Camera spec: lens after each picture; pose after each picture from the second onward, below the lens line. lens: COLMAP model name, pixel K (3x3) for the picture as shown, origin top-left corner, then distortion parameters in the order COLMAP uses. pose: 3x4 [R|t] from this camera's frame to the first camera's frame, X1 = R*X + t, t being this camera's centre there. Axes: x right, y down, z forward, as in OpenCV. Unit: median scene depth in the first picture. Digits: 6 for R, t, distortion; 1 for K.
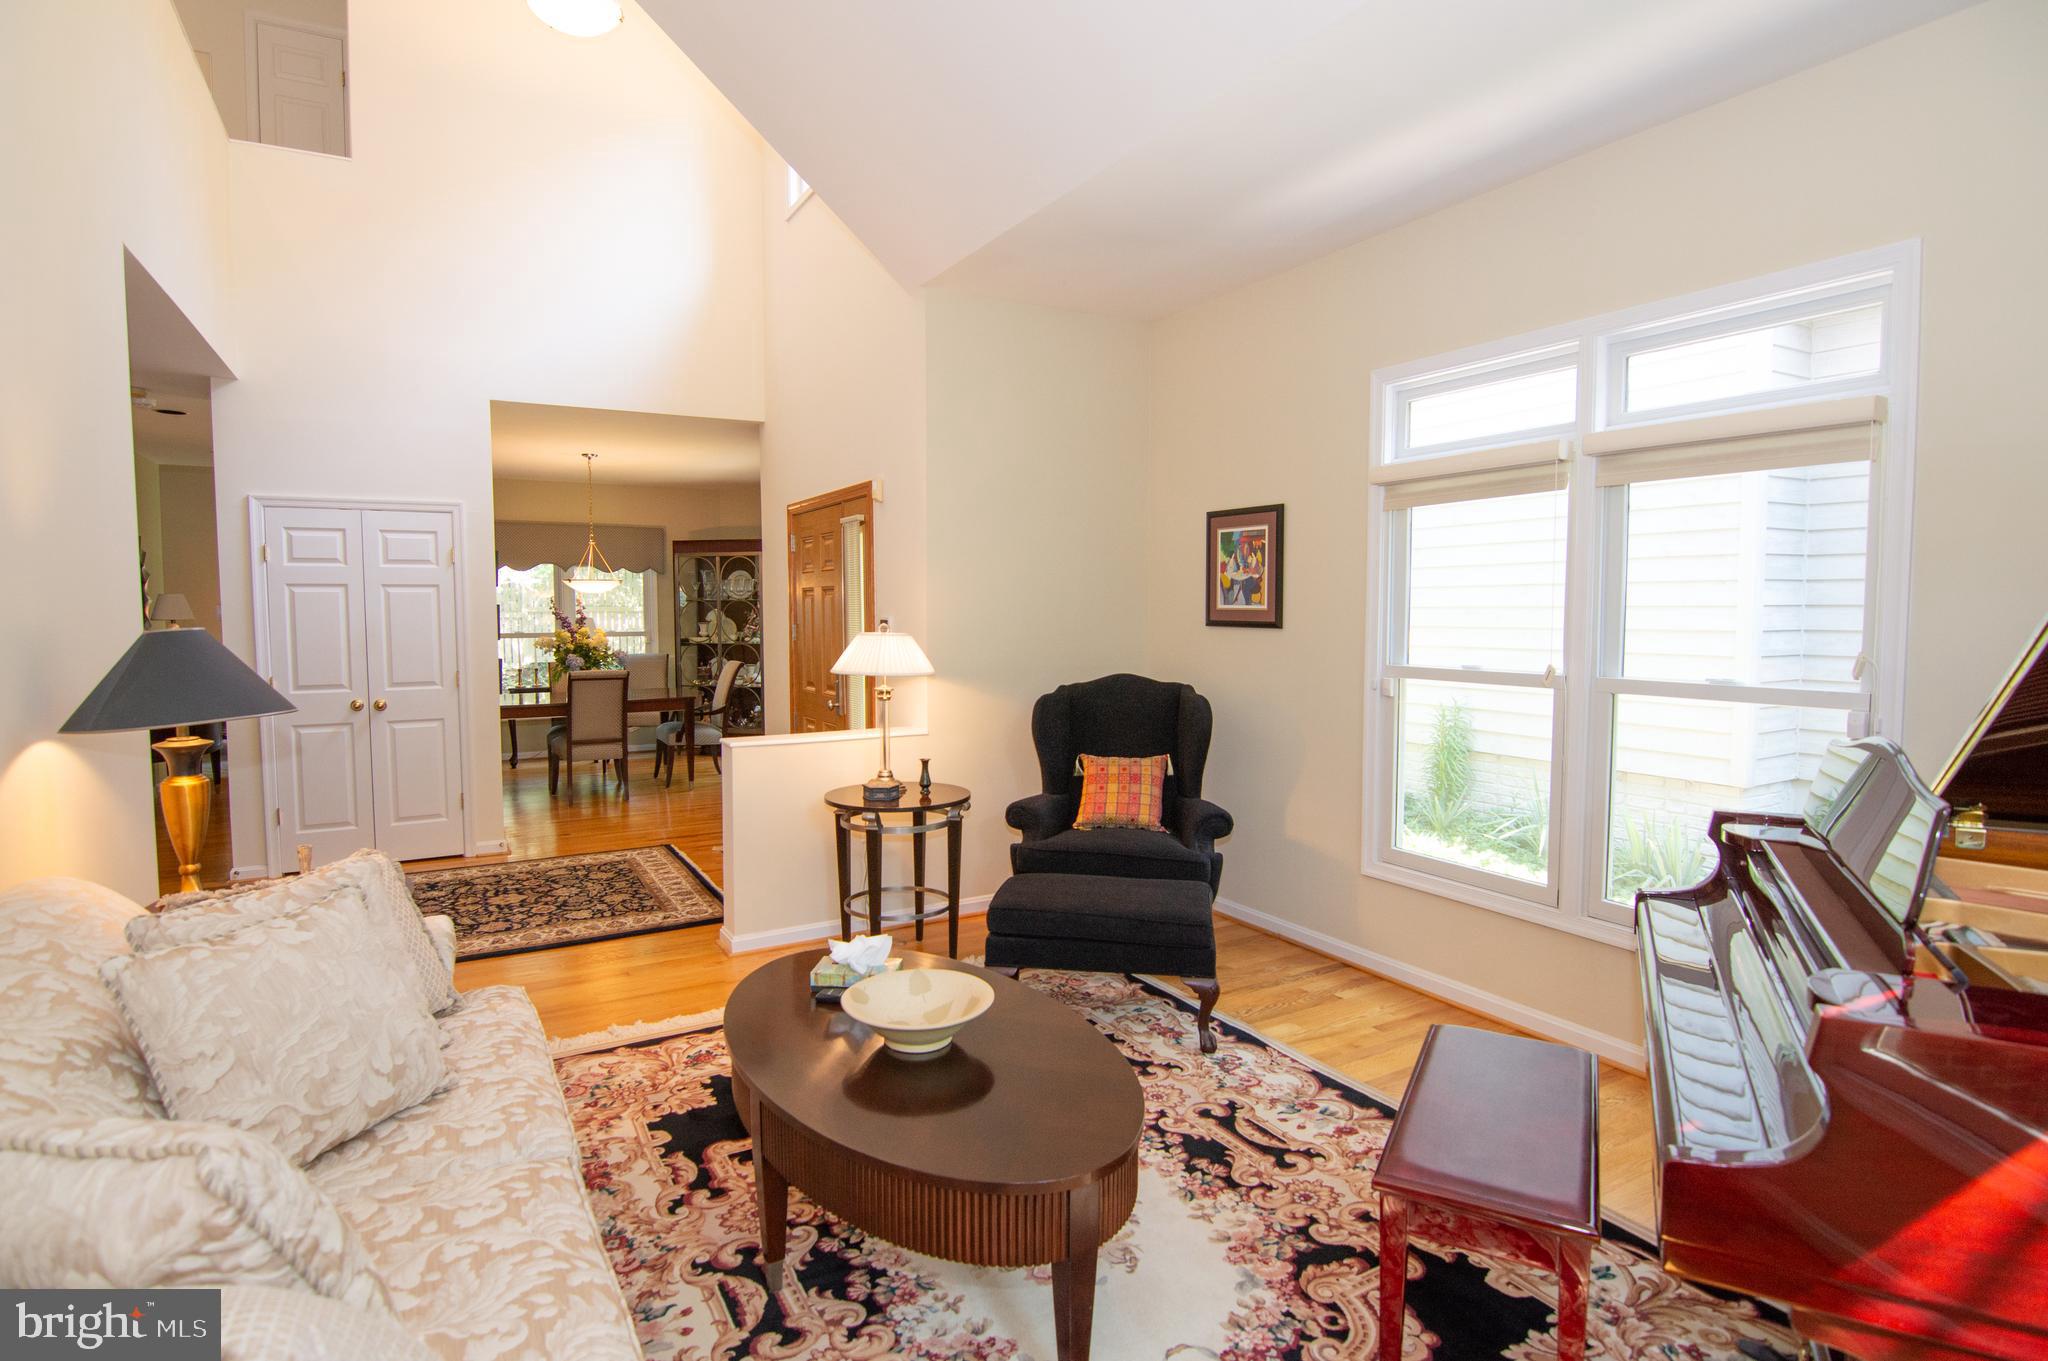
lens RADIAL K [[1011.8, 0, 1005.9], [0, 1011.8, 678.1], [0, 0, 1]] dist [-0.013861, -0.002196]
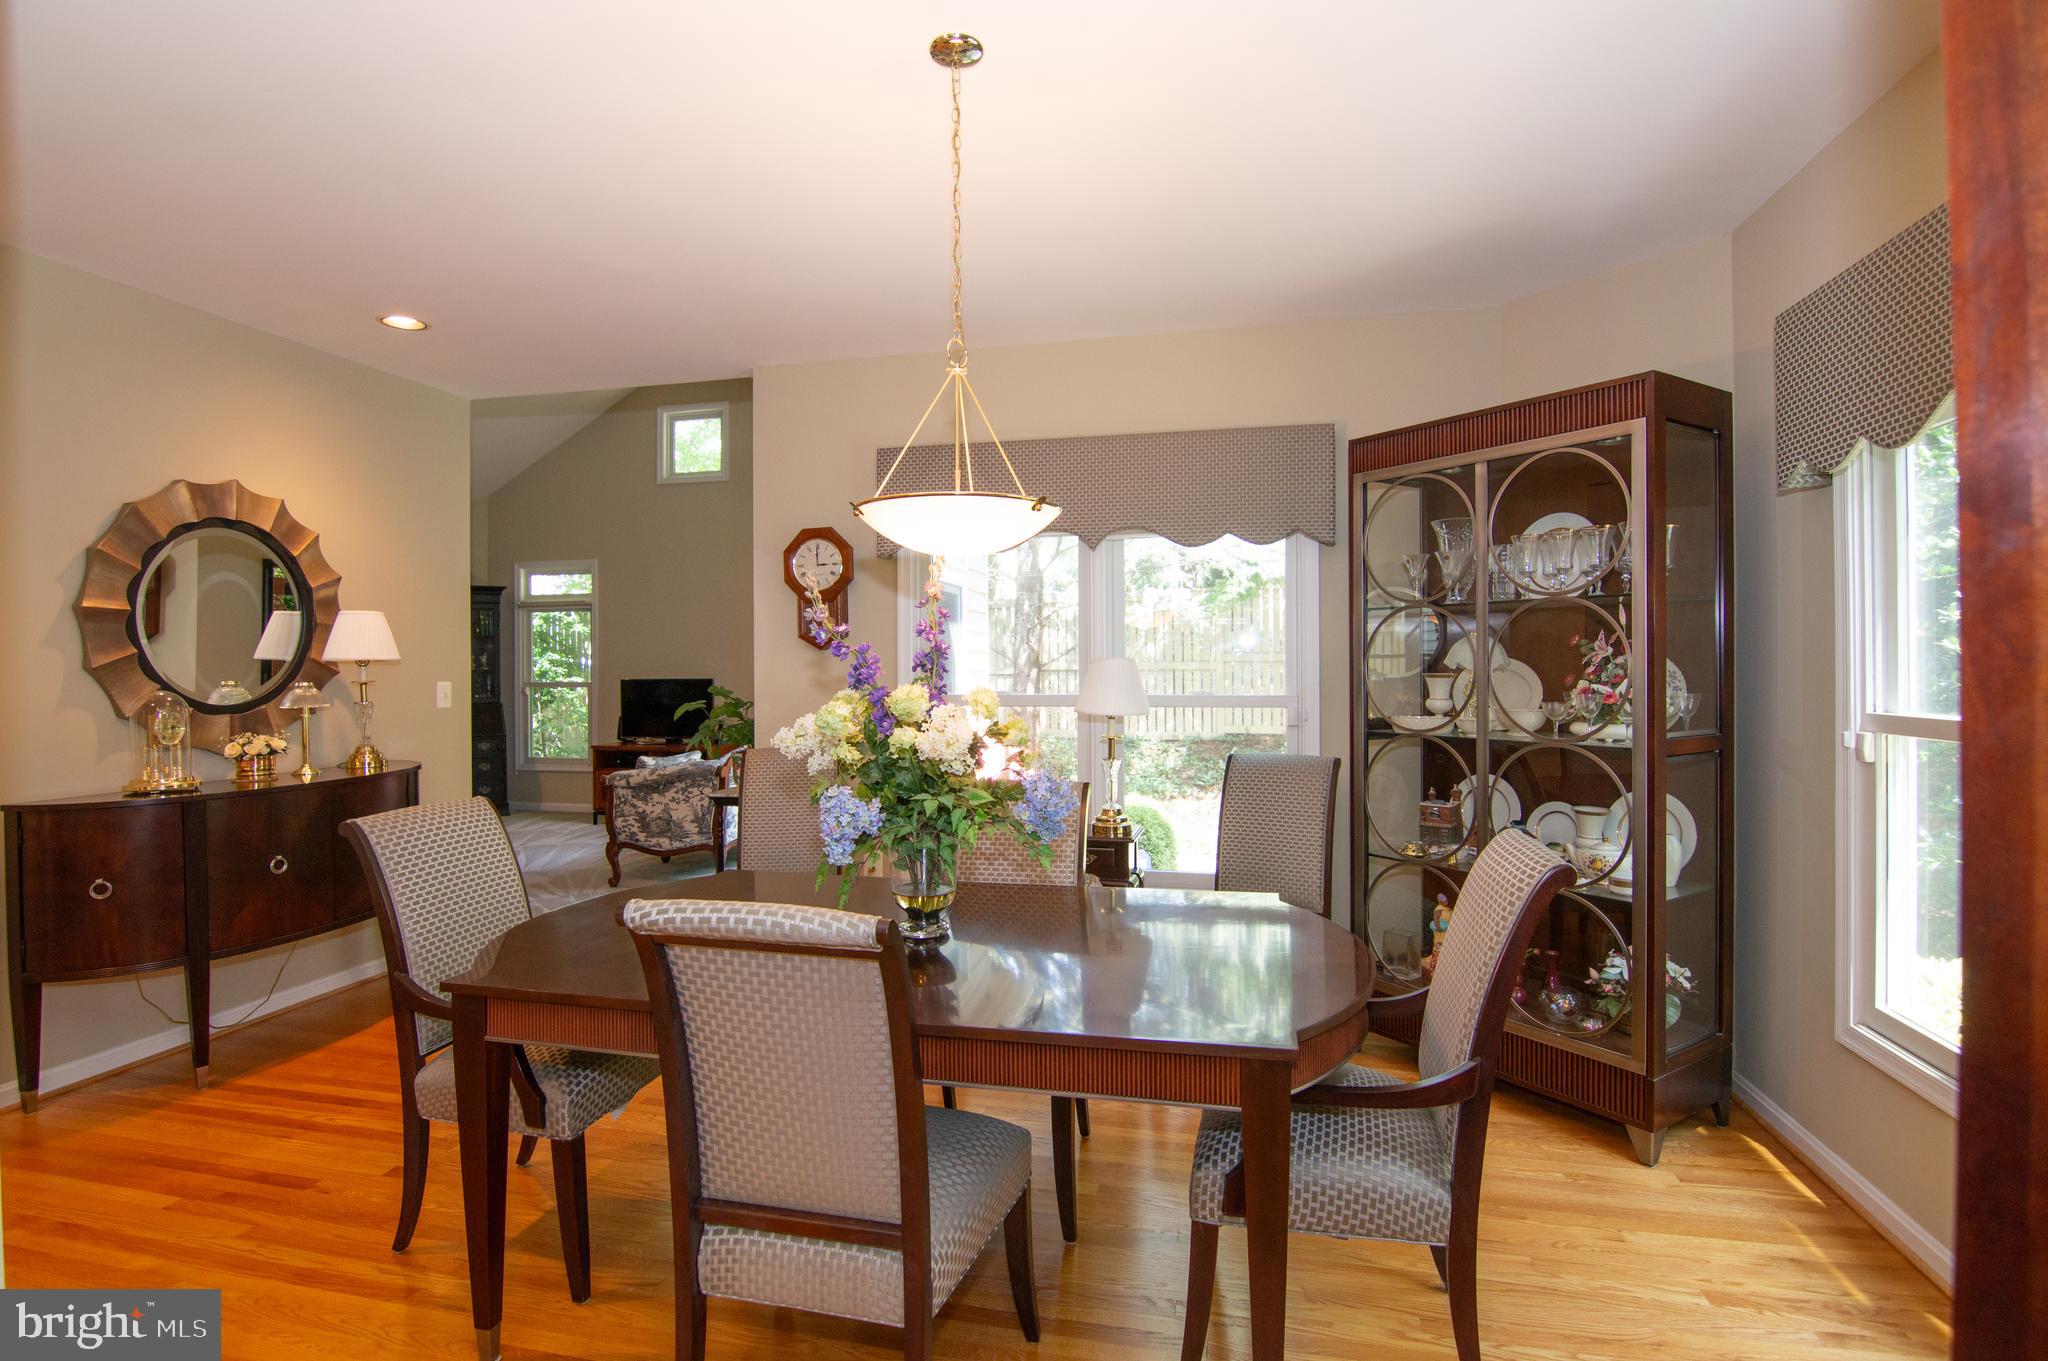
lens RADIAL K [[1011.8, 0, 1022.4], [0, 1011.8, 674.0], [0, 0, 1]] dist [-0.013861, -0.002196]
pose [[0.736680, -0.000102, -0.676242, -0.174827], [-0.044155, 0.997859, -0.048252, -0.032308], [0.674799, 0.065405, 0.735098, 0.664589]]
